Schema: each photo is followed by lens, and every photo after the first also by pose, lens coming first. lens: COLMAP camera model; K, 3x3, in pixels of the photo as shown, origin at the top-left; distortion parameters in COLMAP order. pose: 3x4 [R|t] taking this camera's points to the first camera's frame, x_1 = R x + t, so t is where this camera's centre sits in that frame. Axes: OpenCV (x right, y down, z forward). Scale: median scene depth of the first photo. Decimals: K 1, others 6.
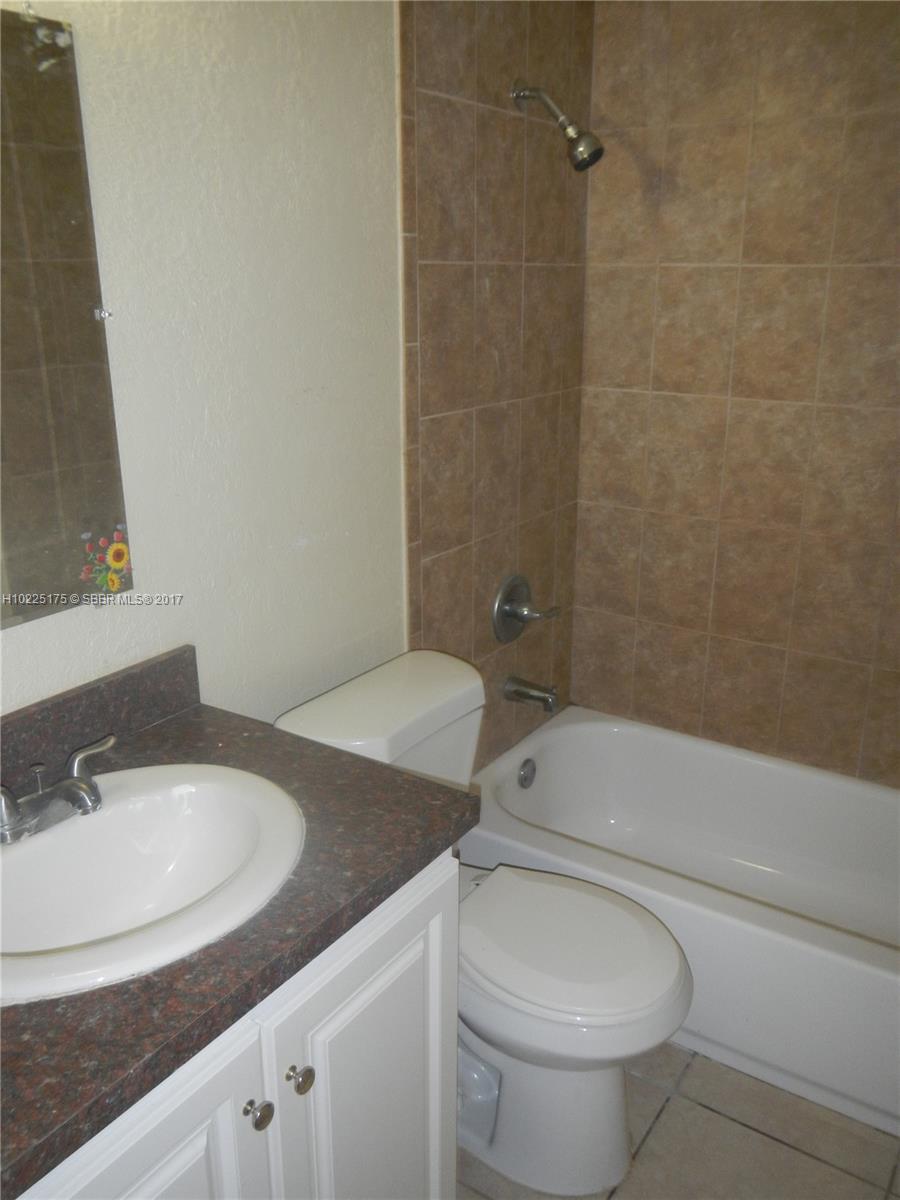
lens RADIAL K [[996.7, 0, 459.7], [0, 996.7, 599.7], [0, 0, 1]] dist [0.004671, -0.013641]
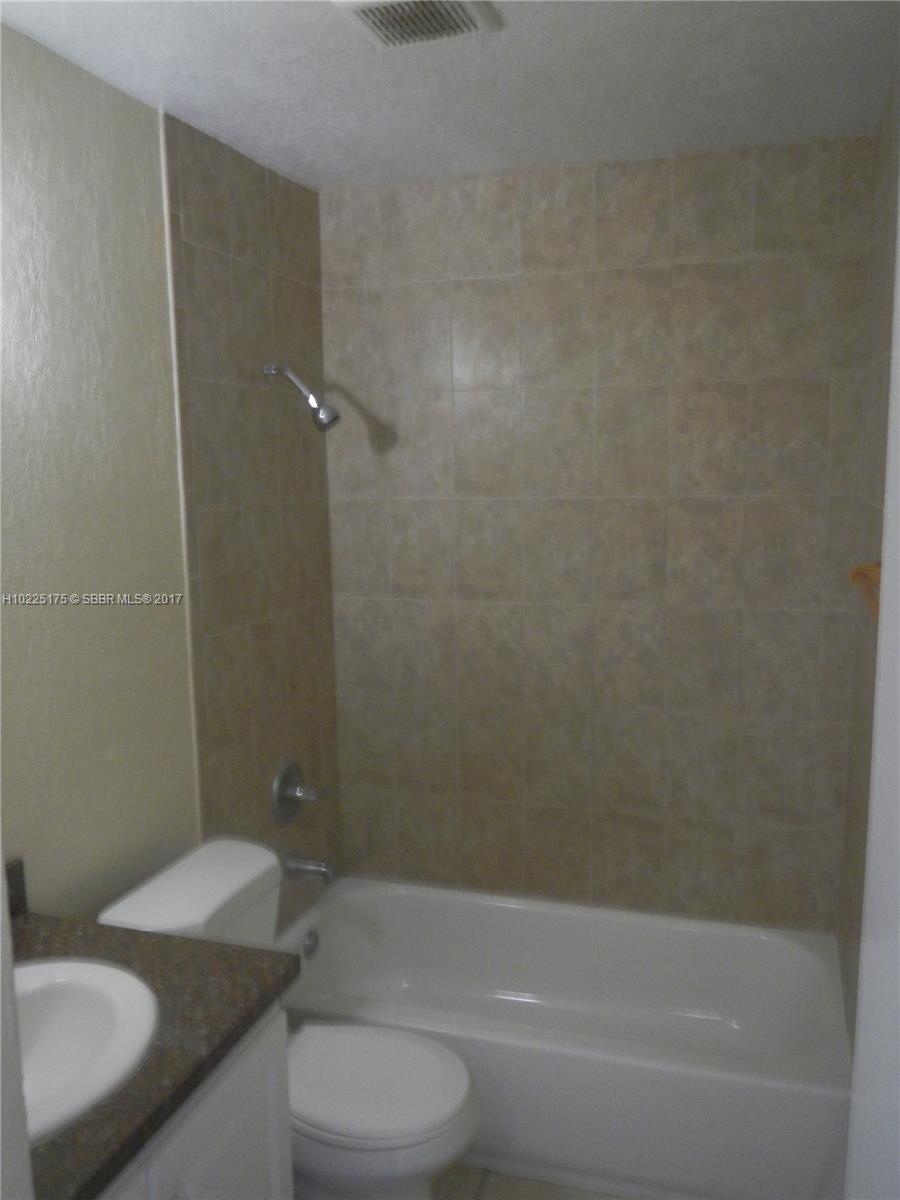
lens RADIAL K [[996.7, 0, 446.2], [0, 996.7, 604.4], [0, 0, 1]] dist [0.004671, -0.013641]
pose [[0.964640, -0.057433, 0.257239, -0.055939], [0.099520, 0.983092, -0.153707, -0.010656], [-0.244062, 0.173872, 0.954045, -0.164872]]
